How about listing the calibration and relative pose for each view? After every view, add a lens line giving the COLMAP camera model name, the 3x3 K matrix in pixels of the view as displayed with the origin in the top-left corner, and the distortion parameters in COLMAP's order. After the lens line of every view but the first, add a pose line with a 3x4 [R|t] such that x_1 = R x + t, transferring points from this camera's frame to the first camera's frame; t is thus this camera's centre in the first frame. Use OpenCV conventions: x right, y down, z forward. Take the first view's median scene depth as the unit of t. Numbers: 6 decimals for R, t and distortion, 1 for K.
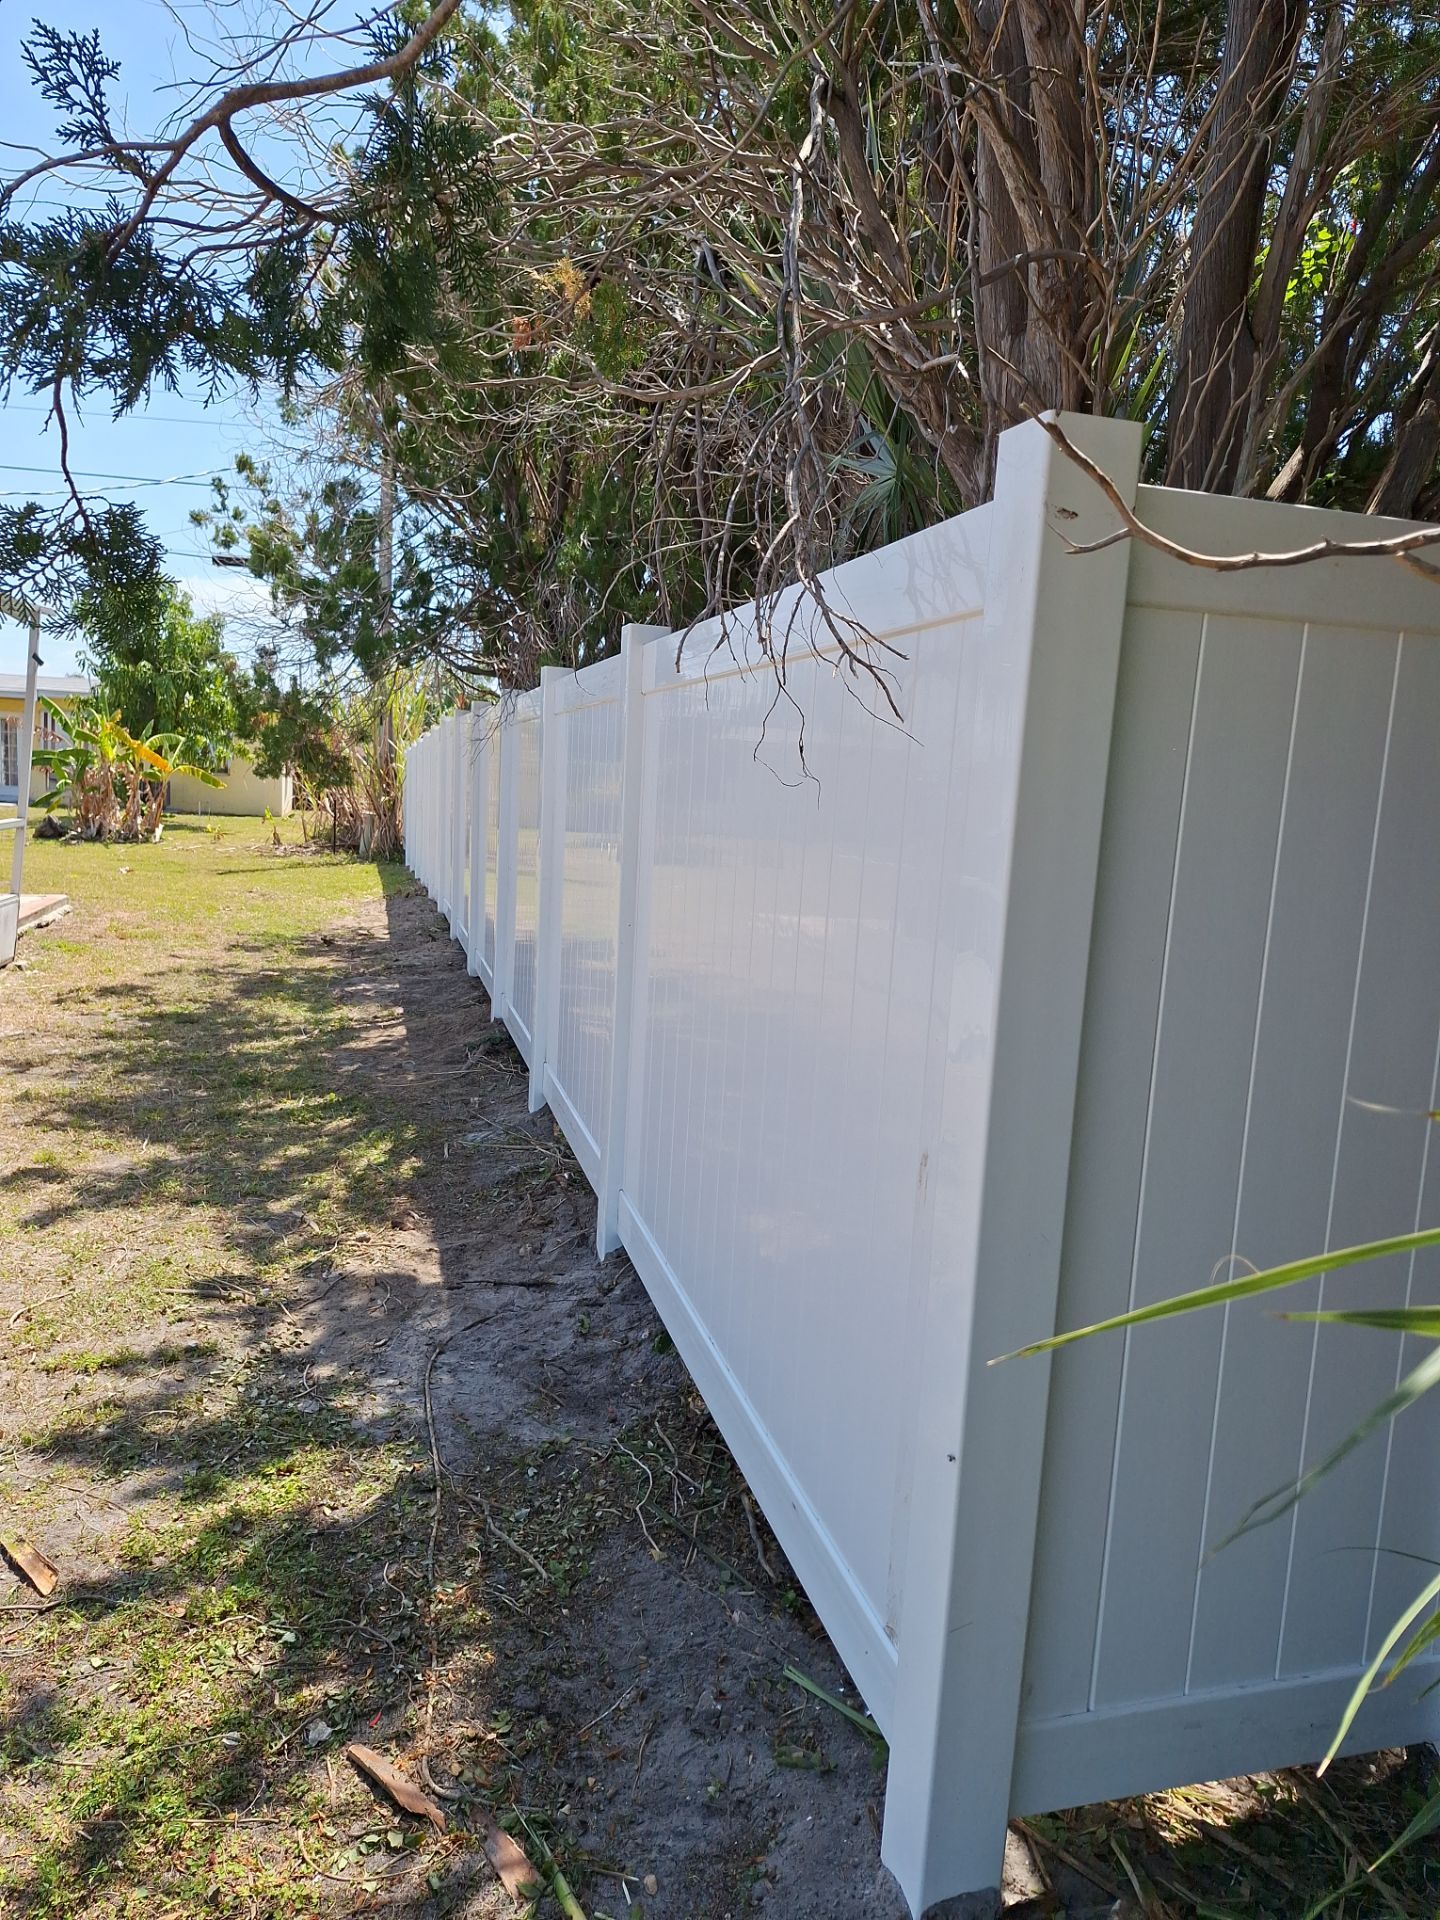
lens RADIAL K [[1280.5, 0, 720.6], [0, 1280.5, 940.4], [0, 0, 1]] dist [0.034985, -0.043495]
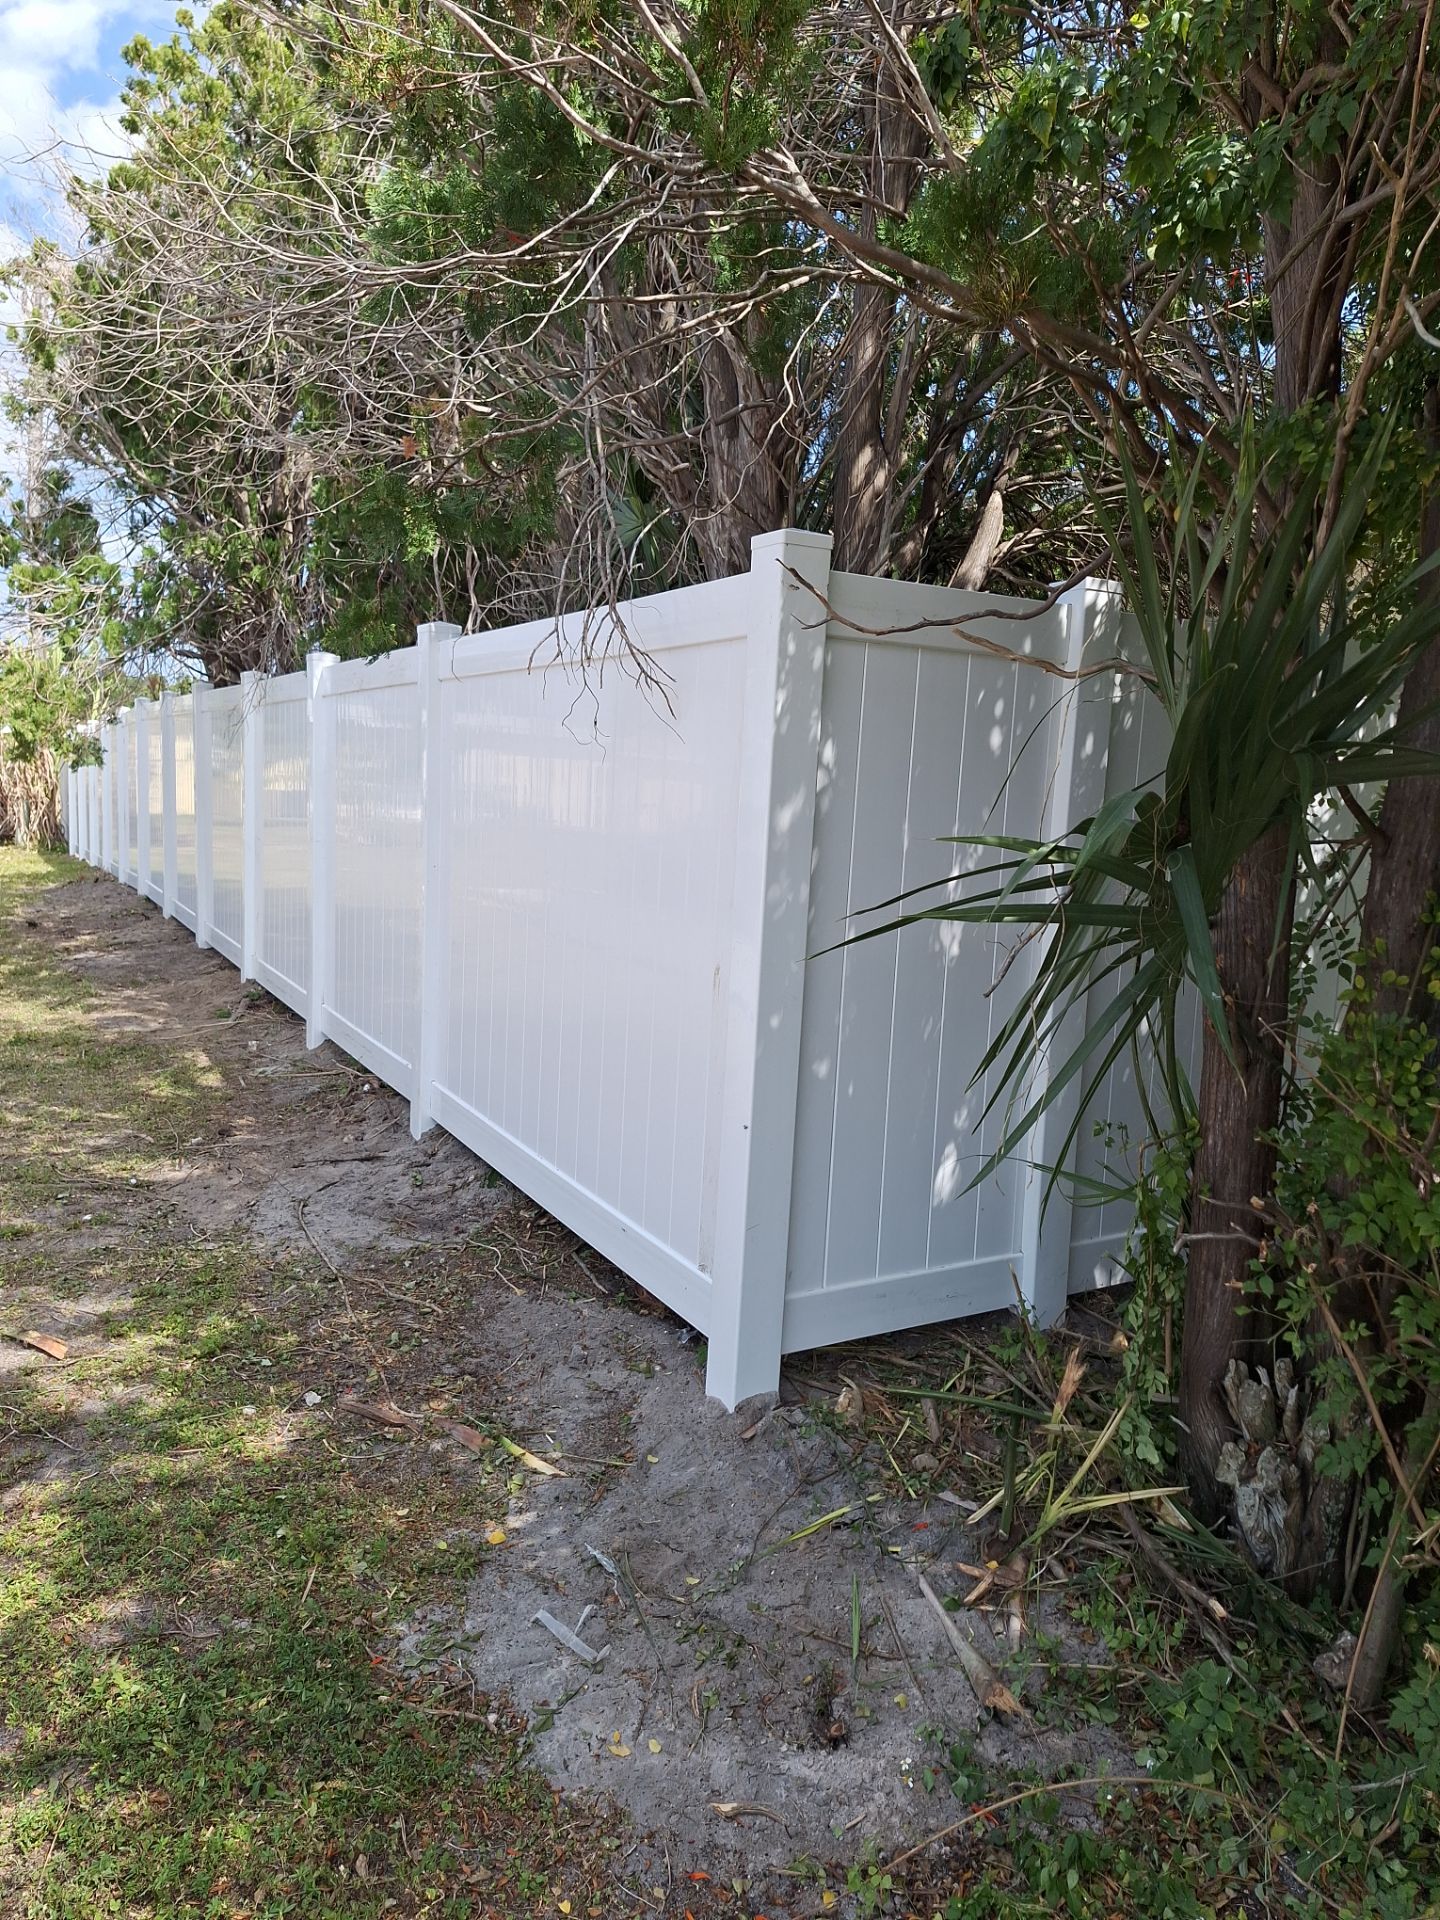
lens RADIAL K [[1337.1, 0, 739.8], [0, 1337.1, 907.6], [0, 0, 1]] dist [0.001668, -0.001876]
pose [[0.963646, -0.025599, 0.265955, -0.196194], [0.032149, 0.999277, -0.020304, 0.096078], [-0.265242, 0.028116, 0.963772, -0.483692]]
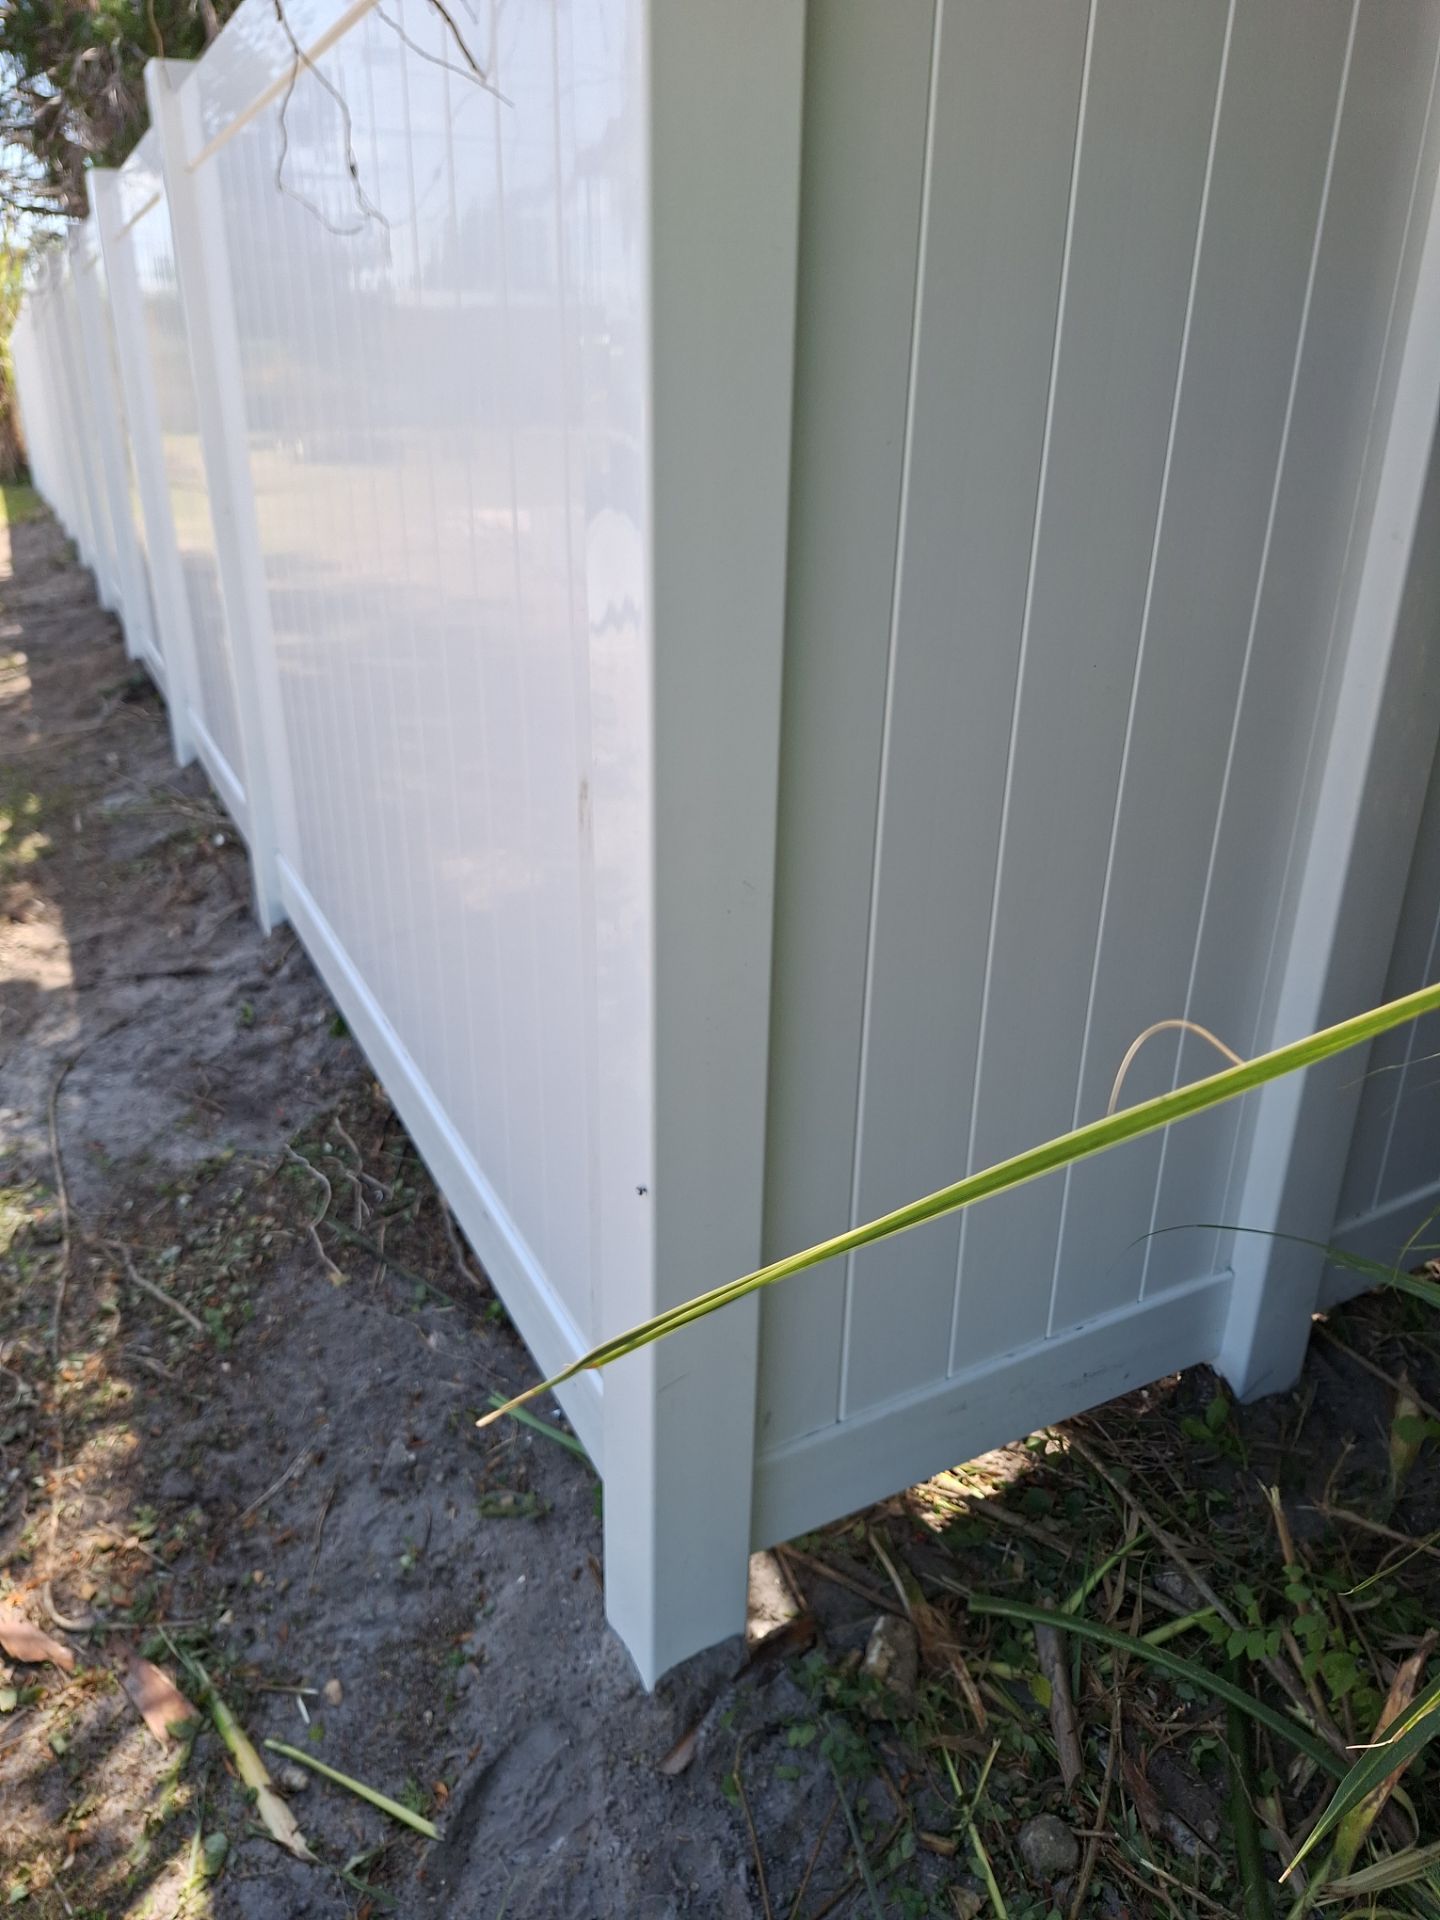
lens RADIAL K [[1280.5, 0, 679.8], [0, 1280.5, 933.8], [0, 0, 1]] dist [0.034985, -0.043495]
pose [[0.981544, -0.123336, 0.146148, 0.075259], [0.076262, 0.953280, 0.292305, 0.035309], [-0.175371, -0.275765, 0.945092, 0.234466]]
